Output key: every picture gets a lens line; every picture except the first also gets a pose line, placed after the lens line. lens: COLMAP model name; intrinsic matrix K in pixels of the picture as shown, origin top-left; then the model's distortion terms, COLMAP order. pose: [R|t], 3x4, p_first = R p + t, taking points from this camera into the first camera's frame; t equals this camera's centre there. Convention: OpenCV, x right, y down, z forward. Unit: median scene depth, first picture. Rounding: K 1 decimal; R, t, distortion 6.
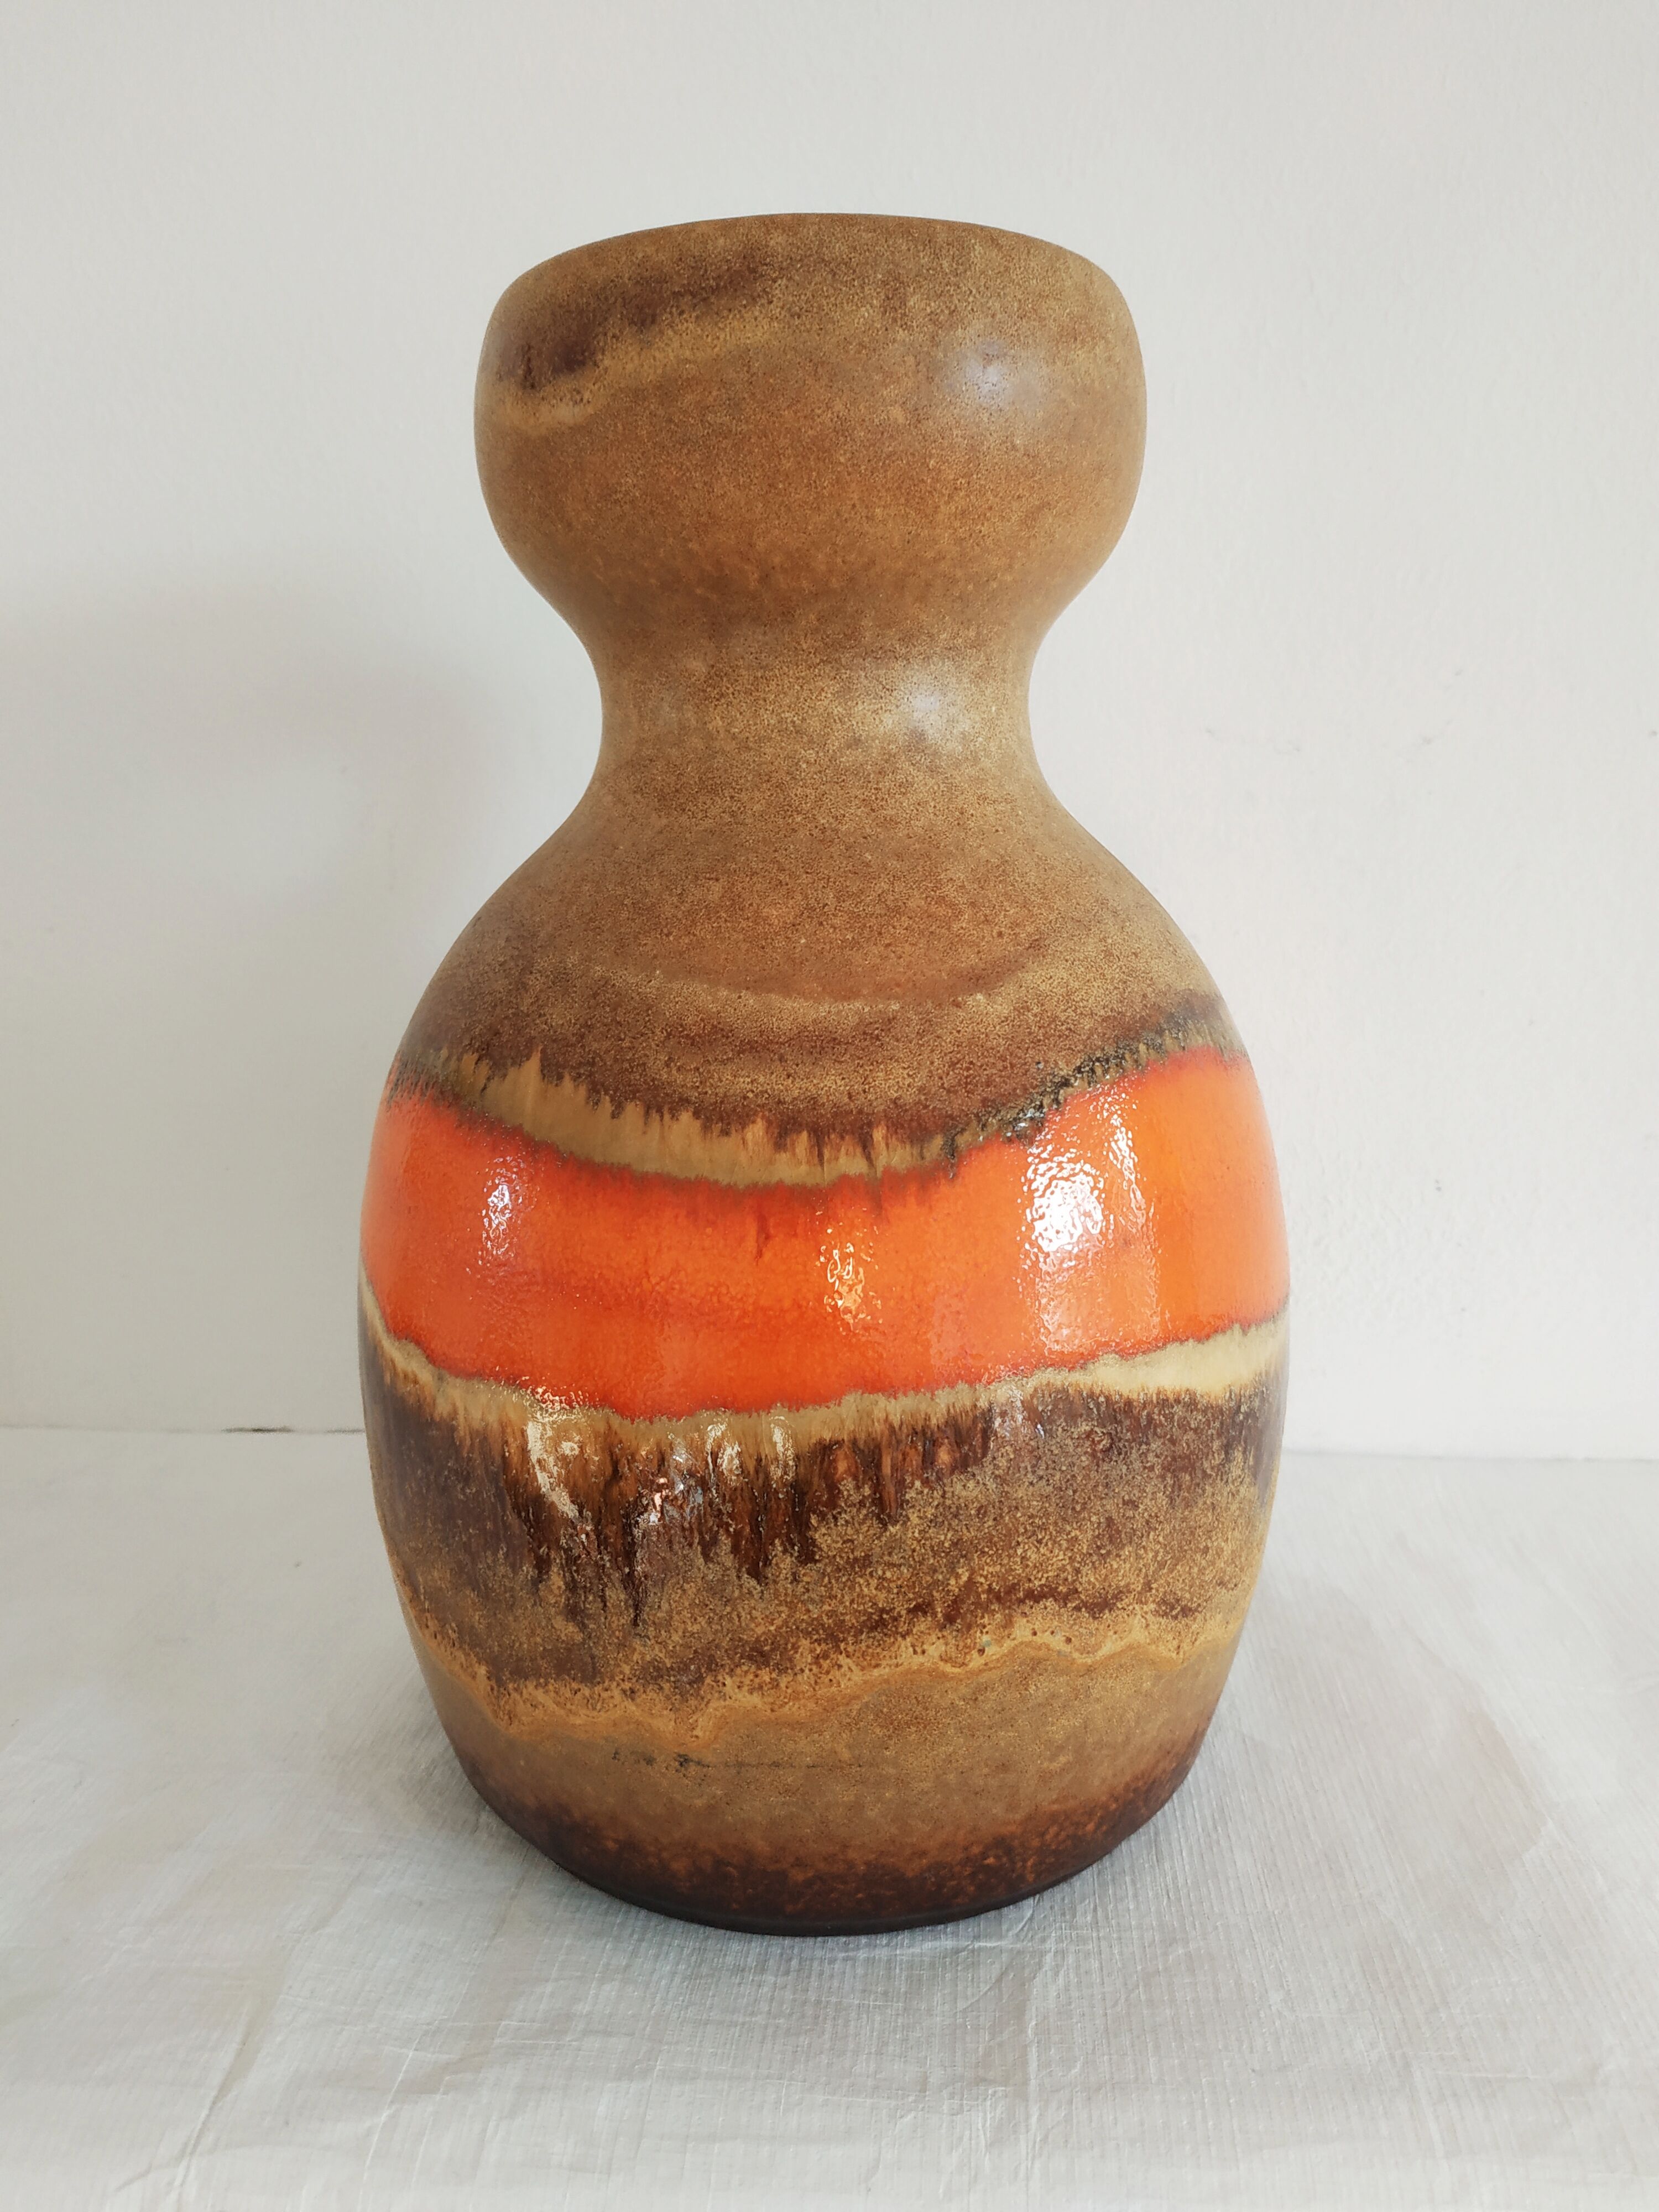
lens RADIAL K [[1565.8, 0, 829.5], [0, 1565.8, 1106.0], [0, 0, 1]] dist [0.063545, -0.131672]
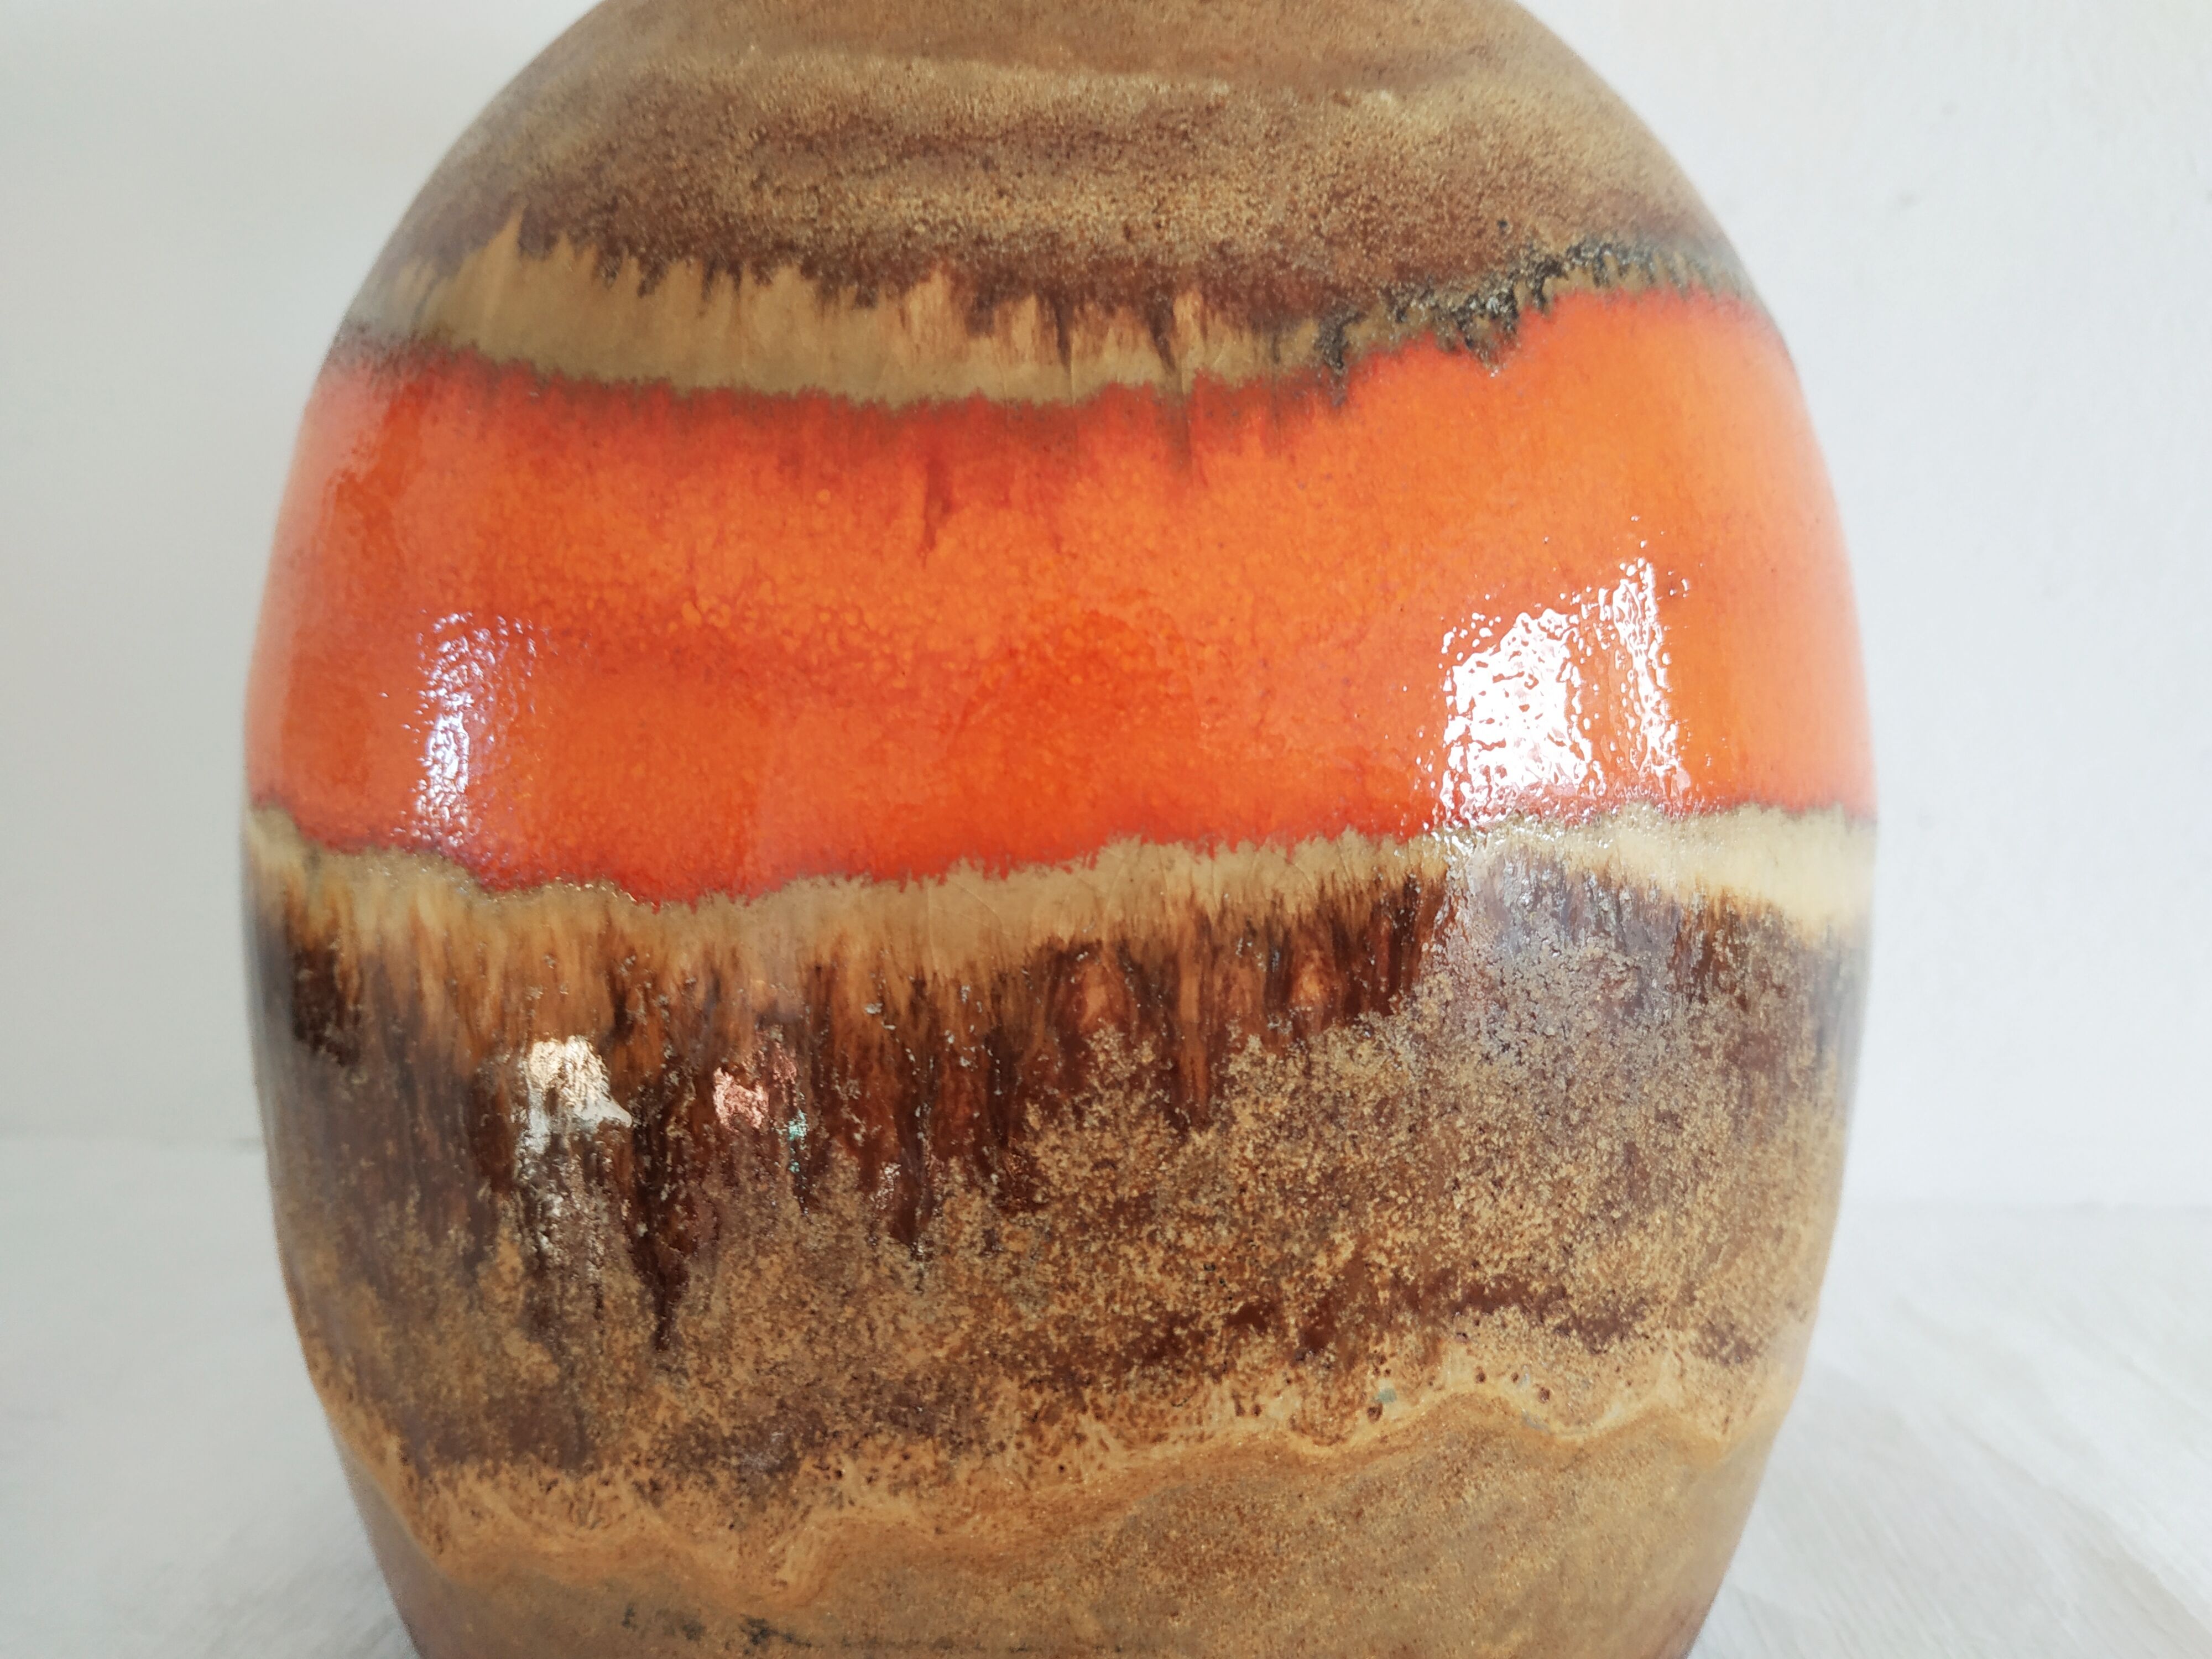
lens RADIAL K [[1565.8, 0, 1106.0], [0, 1565.8, 829.5], [0, 0, 1]] dist [0.063545, -0.131672]
pose [[0.999664, 0.021065, 0.015095, 0.002980], [-0.020168, 0.998153, -0.057300, 0.199107], [-0.016274, 0.056977, 0.998243, 0.513503]]
